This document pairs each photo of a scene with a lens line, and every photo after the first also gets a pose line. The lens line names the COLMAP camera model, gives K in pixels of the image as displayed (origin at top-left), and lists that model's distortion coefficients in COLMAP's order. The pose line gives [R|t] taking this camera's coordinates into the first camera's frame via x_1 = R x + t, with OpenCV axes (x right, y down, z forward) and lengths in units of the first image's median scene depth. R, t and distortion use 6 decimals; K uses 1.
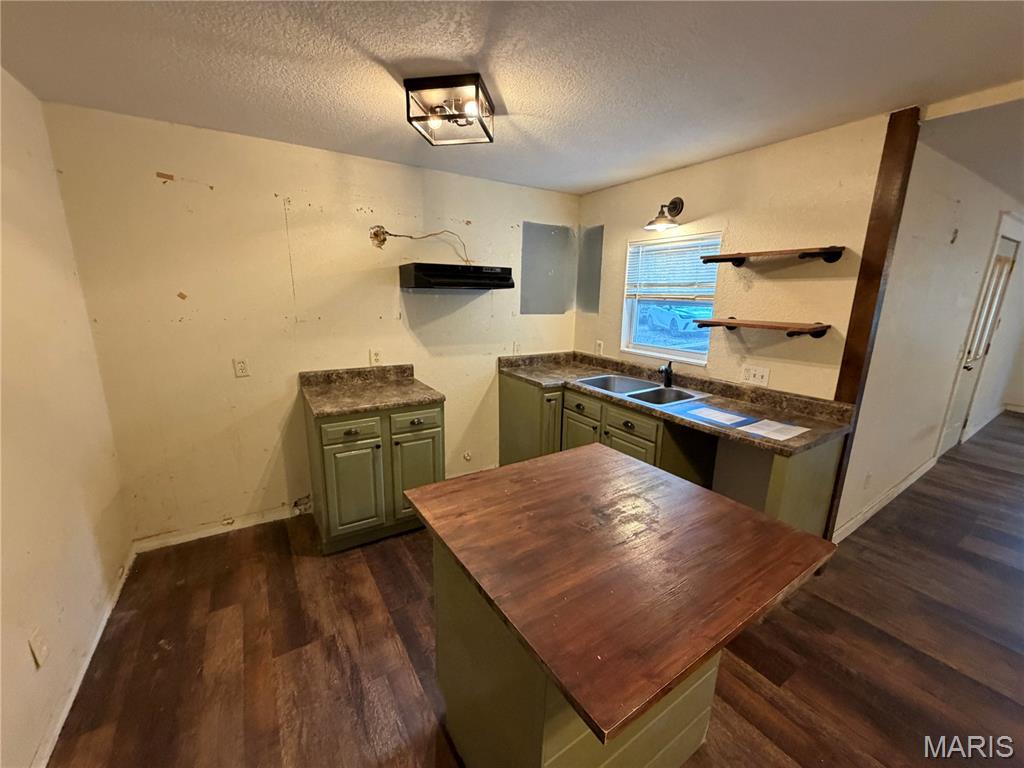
lens RADIAL K [[407.0, 0, 509.2], [0, 407.0, 386.4], [0, 0, 1]] dist [-0.000543, 0.000274]
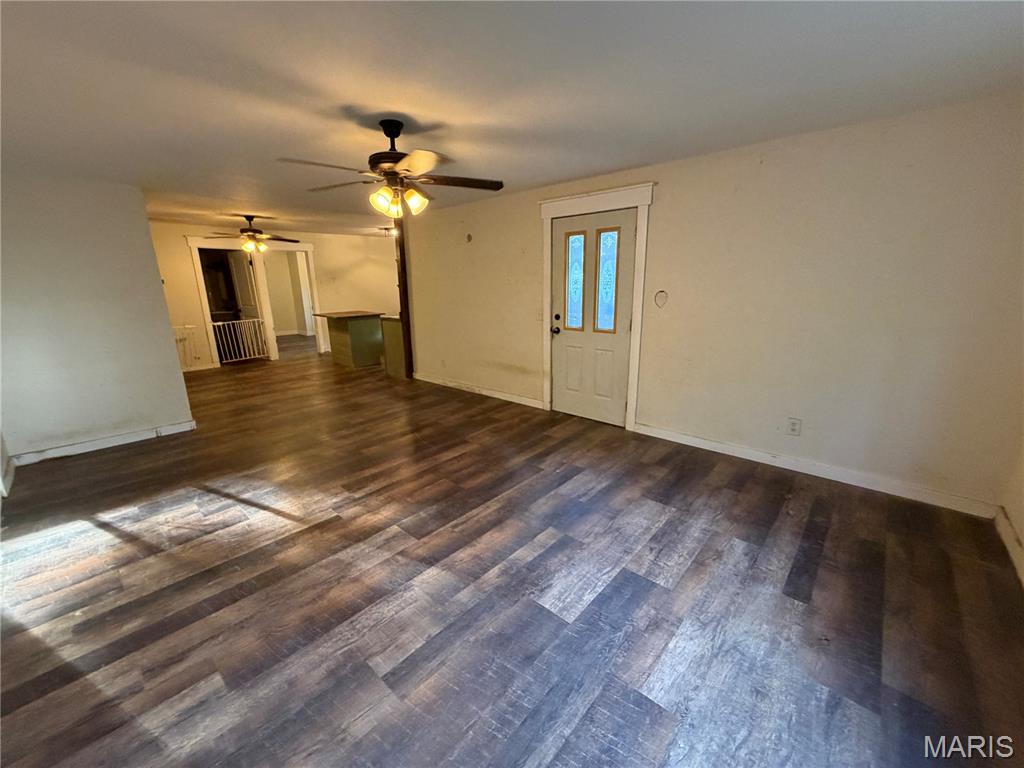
lens RADIAL K [[407.0, 0, 509.2], [0, 407.0, 386.4], [0, 0, 1]] dist [-0.000543, 0.000274]
pose [[0.256408, 0.236106, -0.937288, 3.213732], [-0.206435, 0.960709, 0.185533, -0.115727], [0.944267, 0.145917, 0.295074, 0.784684]]
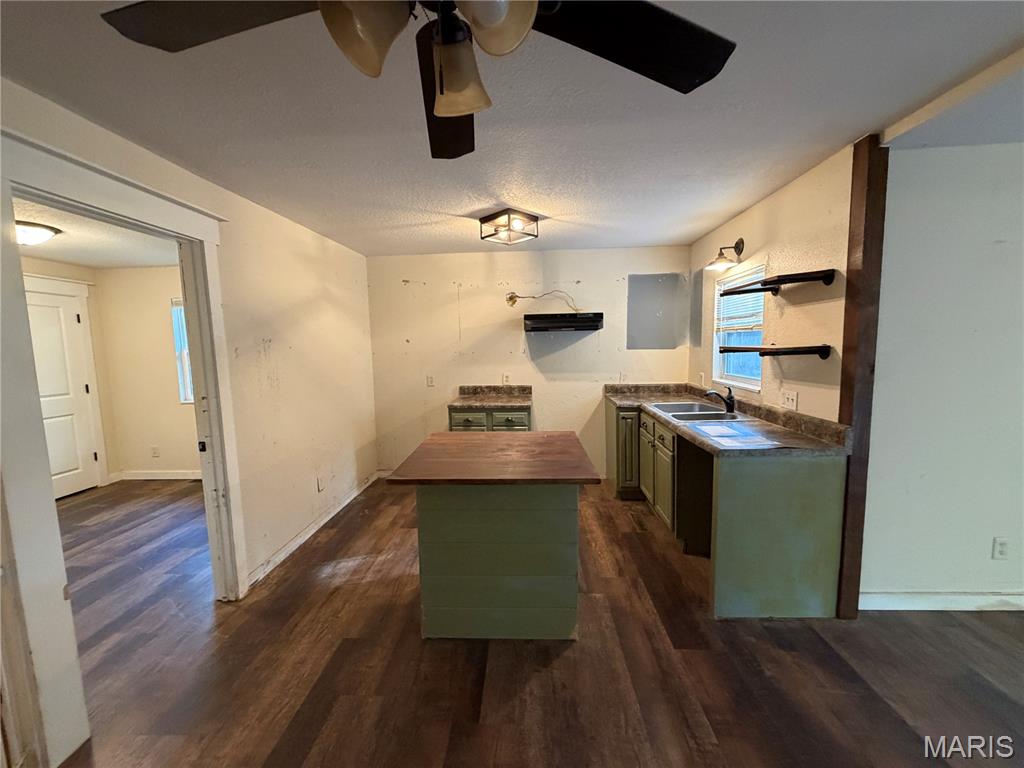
lens RADIAL K [[407.0, 0, 509.2], [0, 407.0, 386.4], [0, 0, 1]] dist [-0.000543, 0.000274]
pose [[0.811579, 0.029653, -0.583489, 0.622981], [-0.100055, 0.991011, -0.088803, 0.097810], [0.575611, 0.130452, 0.807251, -0.205963]]
